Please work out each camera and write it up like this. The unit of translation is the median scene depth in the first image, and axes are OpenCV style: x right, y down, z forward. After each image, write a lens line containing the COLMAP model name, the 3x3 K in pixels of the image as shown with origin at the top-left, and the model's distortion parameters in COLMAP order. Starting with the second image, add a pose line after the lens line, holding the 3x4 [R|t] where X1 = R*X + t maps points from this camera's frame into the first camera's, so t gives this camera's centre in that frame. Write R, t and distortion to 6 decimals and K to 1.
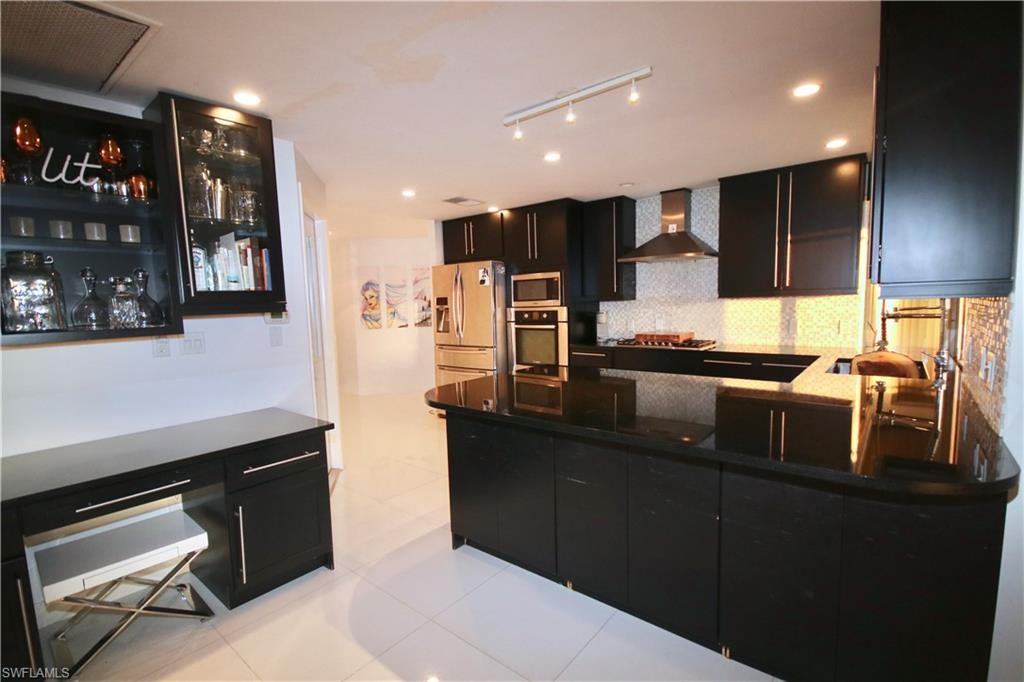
lens RADIAL K [[469.2, 0, 514.9], [0, 469.2, 345.5], [0, 0, 1]] dist [-0.003339, -0.000153]
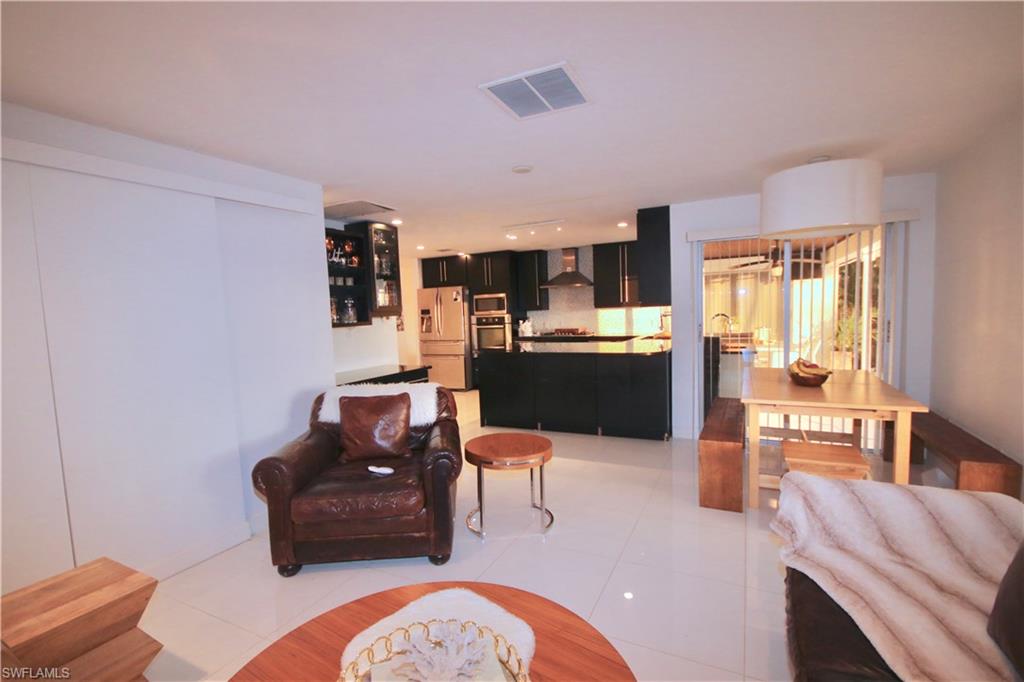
lens RADIAL K [[469.2, 0, 510.4], [0, 469.2, 343.4], [0, 0, 1]] dist [-0.003339, -0.000153]
pose [[0.975396, -0.023116, 0.219245, -0.246408], [0.030295, 0.999108, -0.029435, 0.067327], [-0.218368, 0.035353, 0.975226, -0.601163]]
